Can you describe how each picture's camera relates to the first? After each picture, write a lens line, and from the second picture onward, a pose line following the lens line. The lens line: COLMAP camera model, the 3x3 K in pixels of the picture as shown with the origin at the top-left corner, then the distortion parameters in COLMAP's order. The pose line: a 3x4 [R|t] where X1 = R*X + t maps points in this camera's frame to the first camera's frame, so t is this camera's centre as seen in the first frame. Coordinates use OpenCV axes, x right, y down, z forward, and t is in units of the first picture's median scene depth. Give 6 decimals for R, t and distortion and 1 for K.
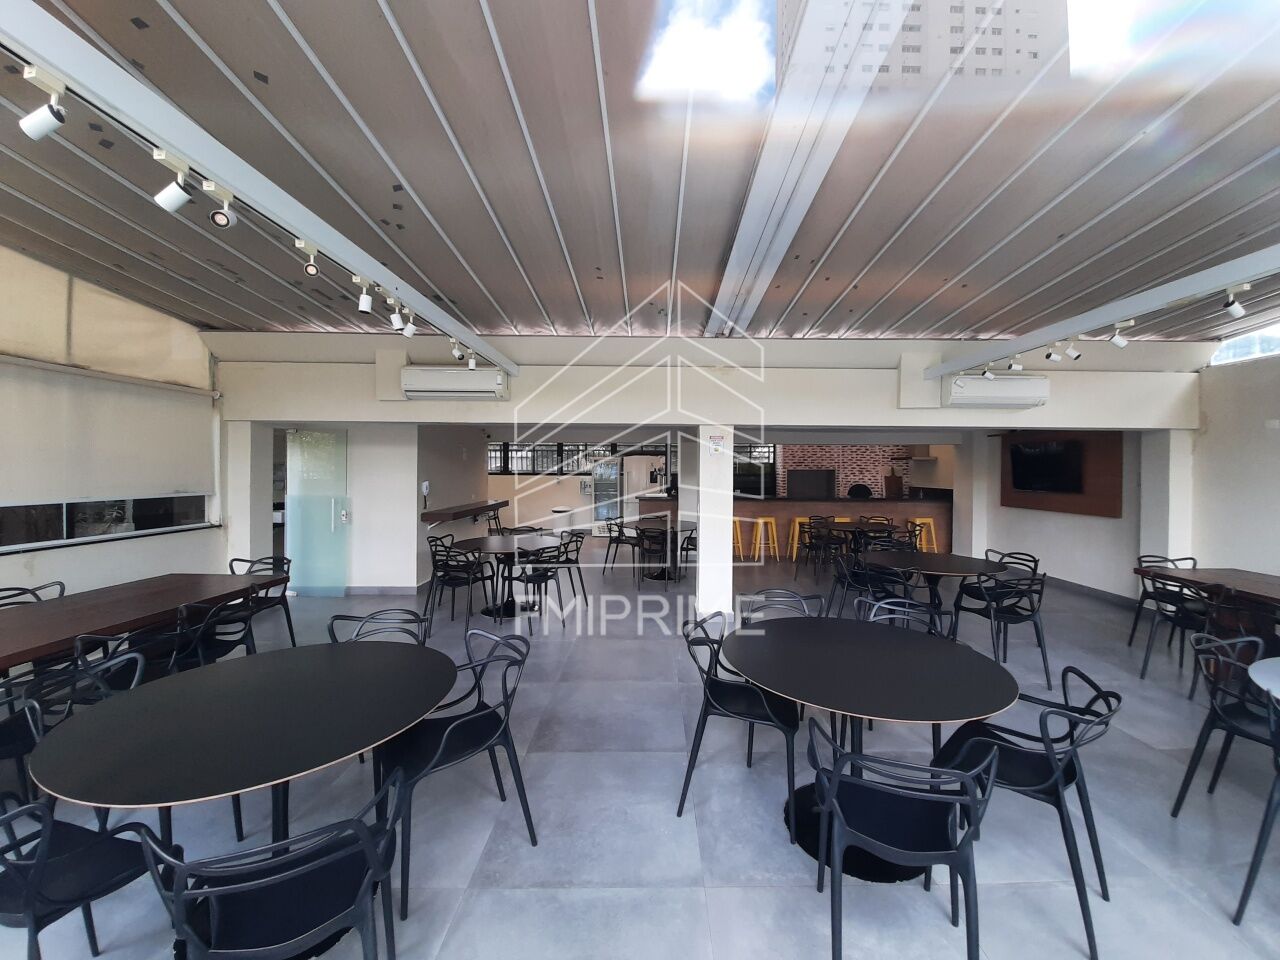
lens RADIAL K [[514.2, 0, 640.0], [0, 514.2, 480.0], [0, 0, 1]] dist [-0.010957, -0.000142]
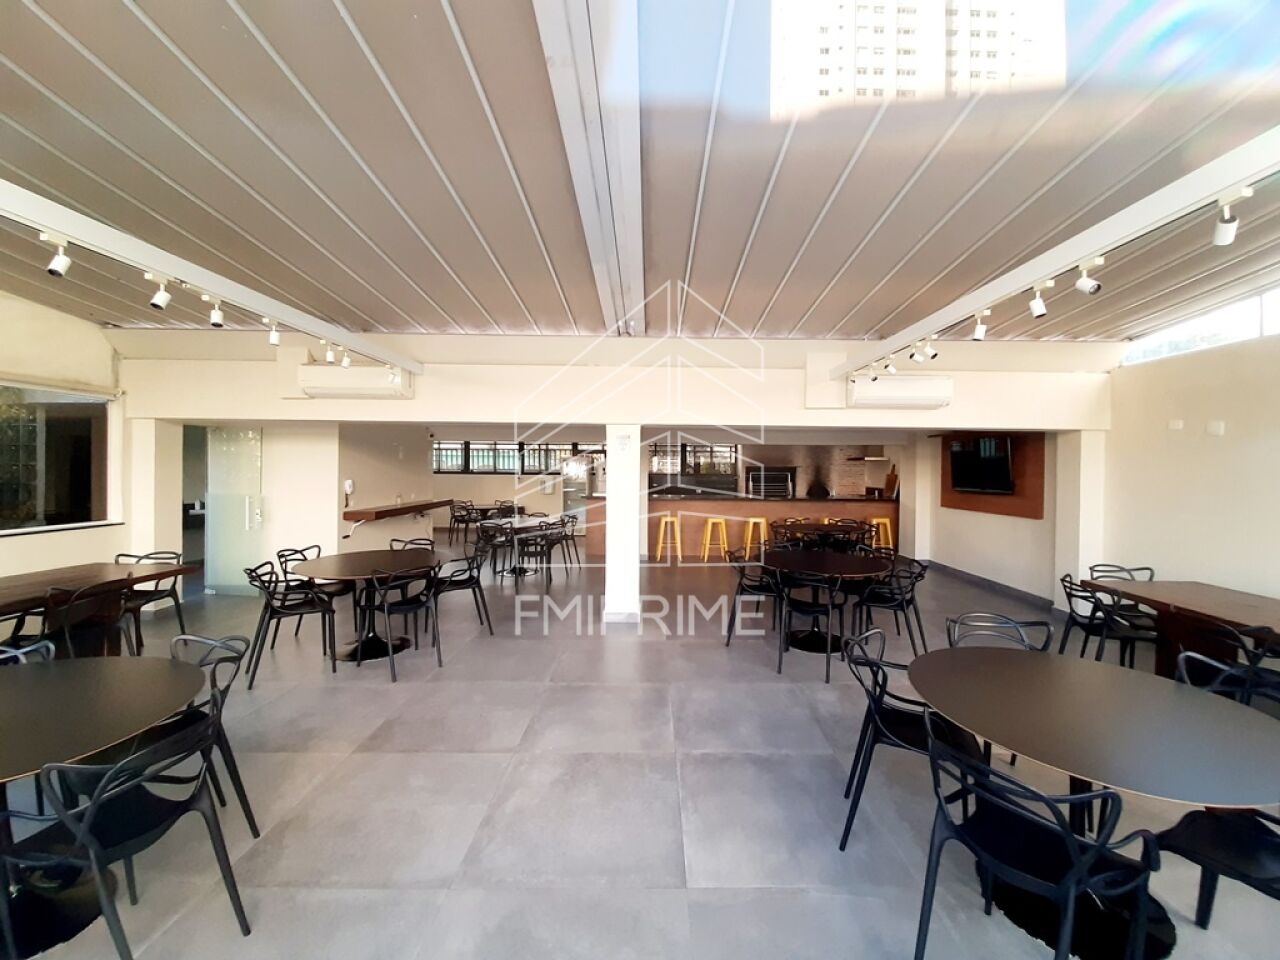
lens RADIAL K [[513.9, 0, 655.8], [0, 513.9, 478.1], [0, 0, 1]] dist [-0.010350, -0.000302]
pose [[0.999992, 0.003120, 0.002643, 0.198262], [-0.003108, 0.999986, -0.004234, 0.001481], [-0.002656, 0.004225, 0.999988, 0.003553]]
